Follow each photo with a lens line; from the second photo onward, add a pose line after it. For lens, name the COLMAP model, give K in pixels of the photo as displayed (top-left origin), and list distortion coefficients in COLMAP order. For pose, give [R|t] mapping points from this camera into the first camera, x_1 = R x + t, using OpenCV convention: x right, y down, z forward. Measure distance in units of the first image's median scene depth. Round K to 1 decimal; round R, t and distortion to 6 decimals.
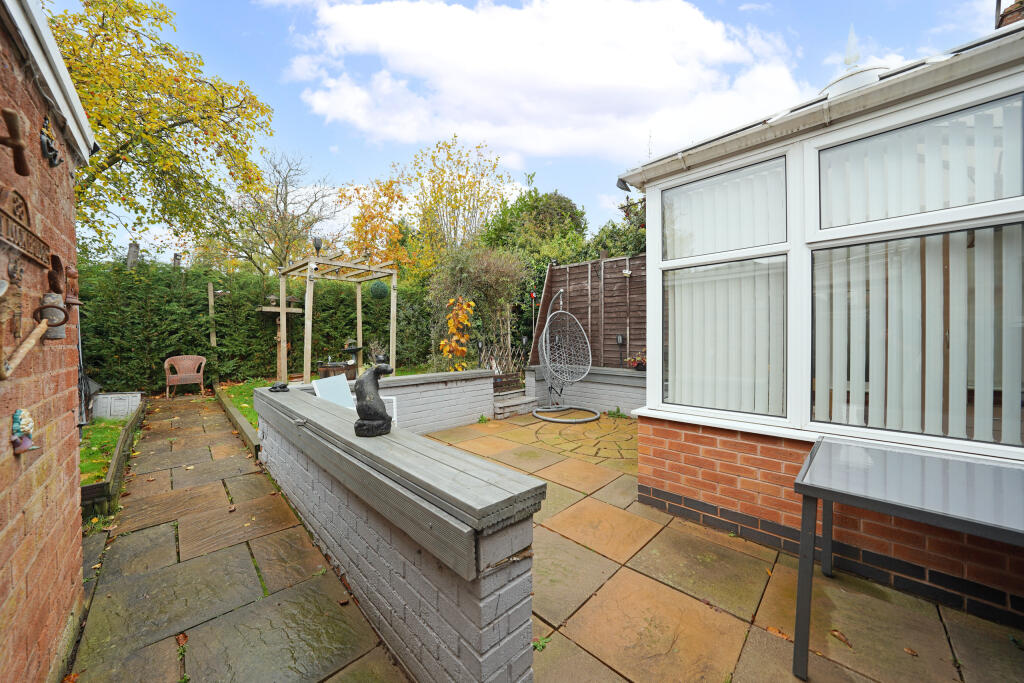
lens RADIAL K [[357.9, 0, 509.5], [0, 357.9, 339.0], [0, 0, 1]] dist [-0.027216, 0.006498]
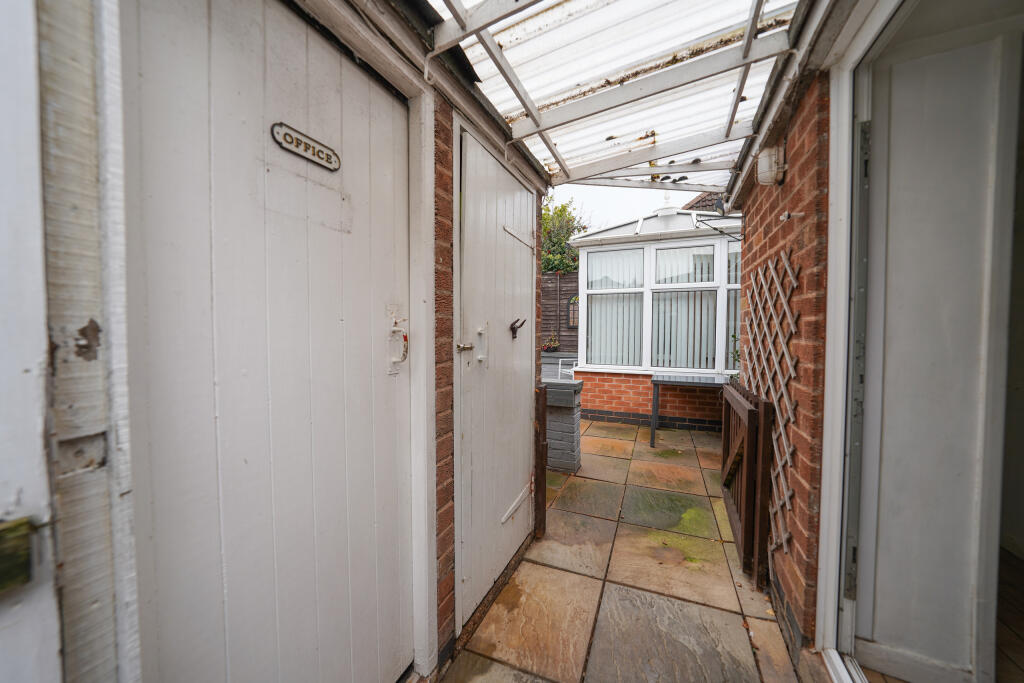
lens RADIAL K [[357.9, 0, 509.5], [0, 357.9, 339.0], [0, 0, 1]] dist [-0.027216, 0.006498]
pose [[0.923902, 0.000702, 0.382628, -0.807125], [-0.007777, 0.999826, 0.016944, 0.019416], [-0.382550, -0.018630, 0.923747, -0.721742]]
